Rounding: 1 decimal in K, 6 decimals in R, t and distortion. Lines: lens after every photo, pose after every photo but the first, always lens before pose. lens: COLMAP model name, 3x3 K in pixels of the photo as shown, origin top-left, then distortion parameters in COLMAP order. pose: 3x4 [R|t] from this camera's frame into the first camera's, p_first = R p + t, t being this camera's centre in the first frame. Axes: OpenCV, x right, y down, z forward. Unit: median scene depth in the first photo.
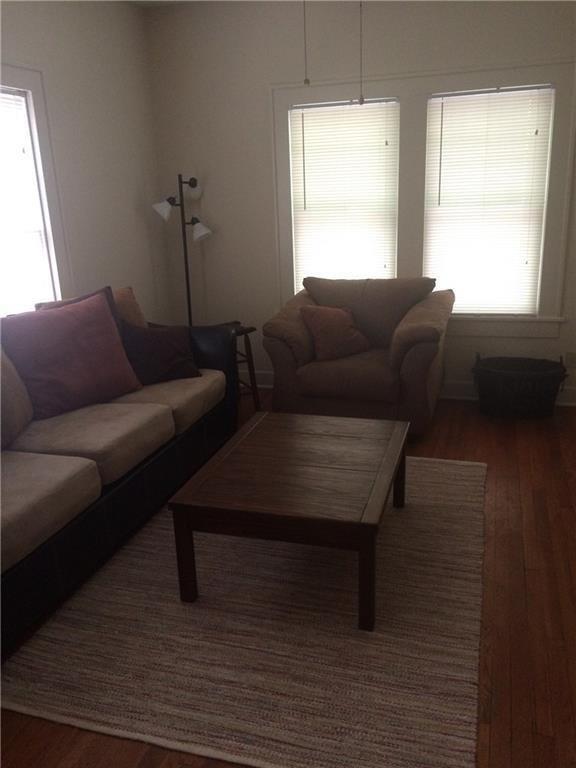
lens RADIAL K [[651.5, 0, 288.0], [0, 651.5, 384.0], [0, 0, 1]] dist [0.080376, -0.100261]
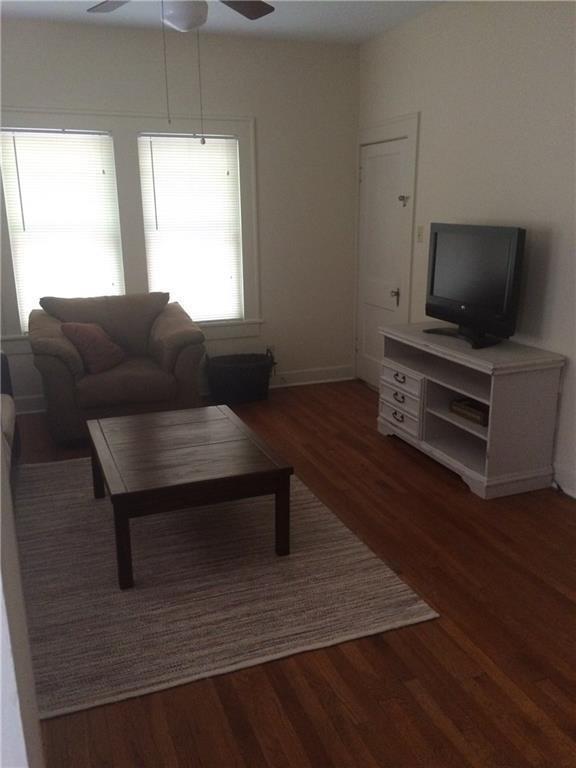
lens RADIAL K [[651.5, 0, 288.0], [0, 651.5, 384.0], [0, 0, 1]] dist [0.080376, -0.100261]
pose [[0.787257, -0.129961, 0.602774, -0.334050], [0.157135, 0.987547, 0.007693, 0.021841], [-0.596267, 0.088661, 0.797875, -0.023442]]
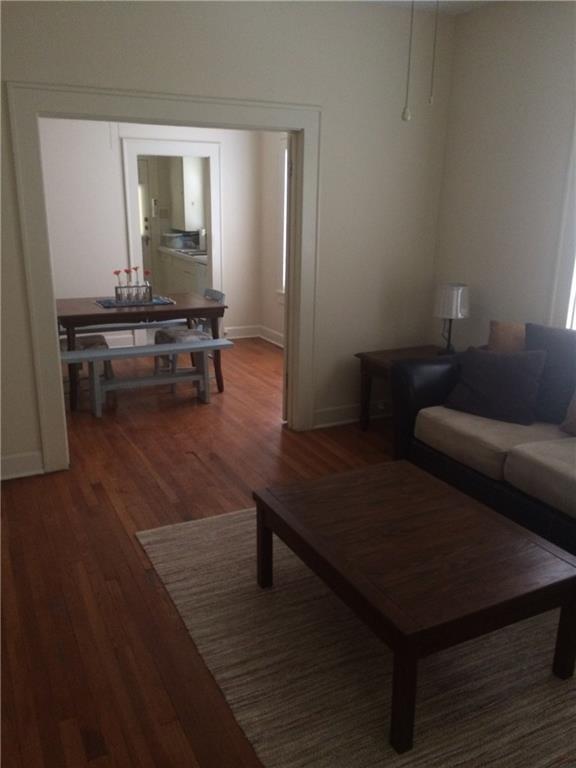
lens RADIAL K [[651.5, 0, 288.0], [0, 651.5, 384.0], [0, 0, 1]] dist [0.080376, -0.100261]
pose [[-0.721545, 0.210158, -0.659702, 0.451015], [-0.186401, 0.858677, 0.477419, -0.292172], [0.666804, 0.467448, -0.580400, 0.875988]]
